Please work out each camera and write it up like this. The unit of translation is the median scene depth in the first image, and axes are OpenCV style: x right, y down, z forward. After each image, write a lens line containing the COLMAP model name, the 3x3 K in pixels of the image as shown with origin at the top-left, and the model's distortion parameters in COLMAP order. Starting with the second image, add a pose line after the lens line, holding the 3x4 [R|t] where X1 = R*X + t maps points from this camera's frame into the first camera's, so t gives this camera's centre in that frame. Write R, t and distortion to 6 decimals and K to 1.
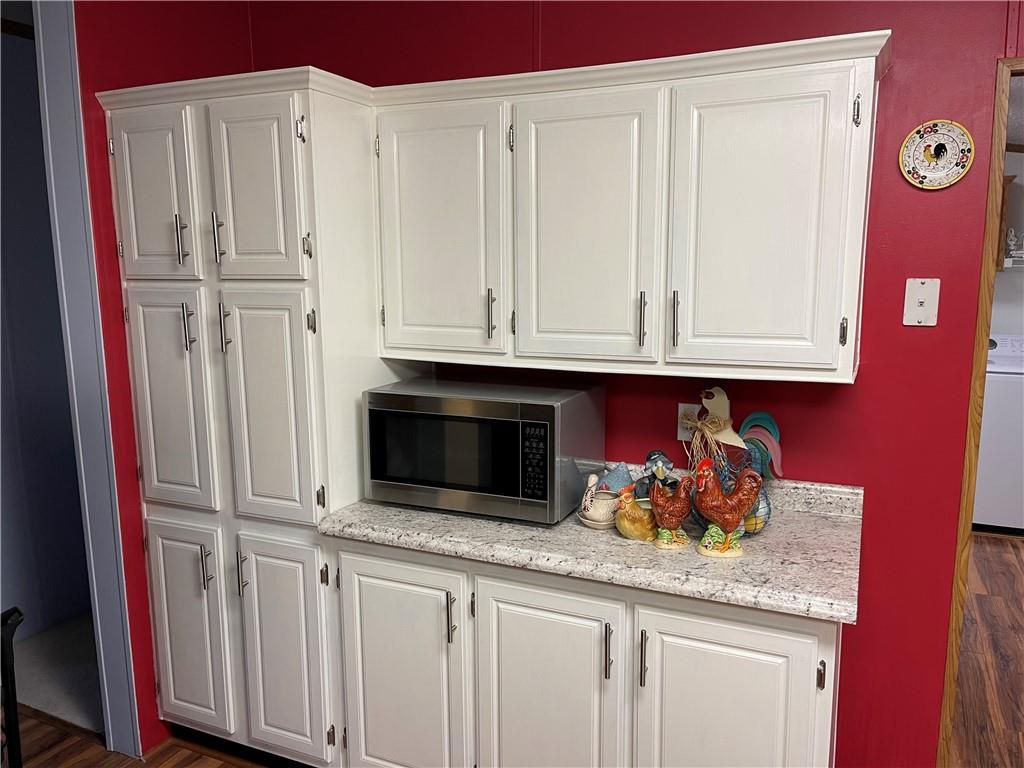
lens RADIAL K [[769.4, 0, 520.1], [0, 769.4, 382.6], [0, 0, 1]] dist [0.065528, -0.041564]
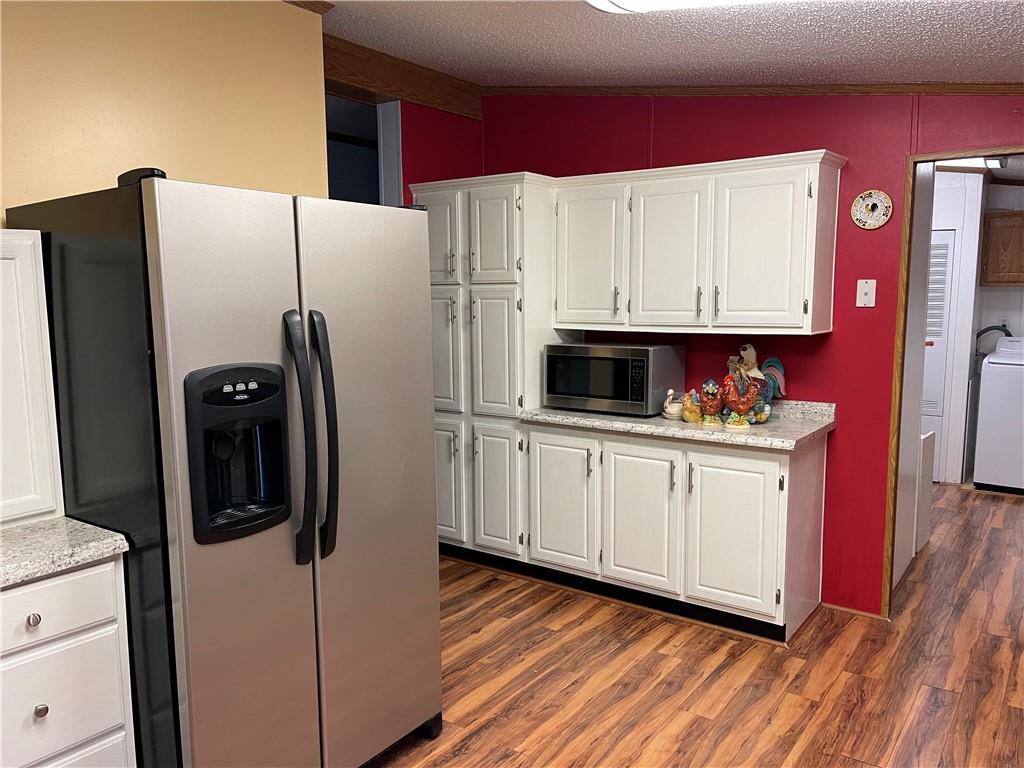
lens RADIAL K [[769.4, 0, 508.6], [0, 769.4, 389.1], [0, 0, 1]] dist [0.065528, -0.041564]
pose [[0.977838, 0.026007, -0.207742, 0.096594], [-0.031876, 0.999180, -0.024950, 0.172376], [0.206923, 0.031019, 0.977865, -0.821825]]
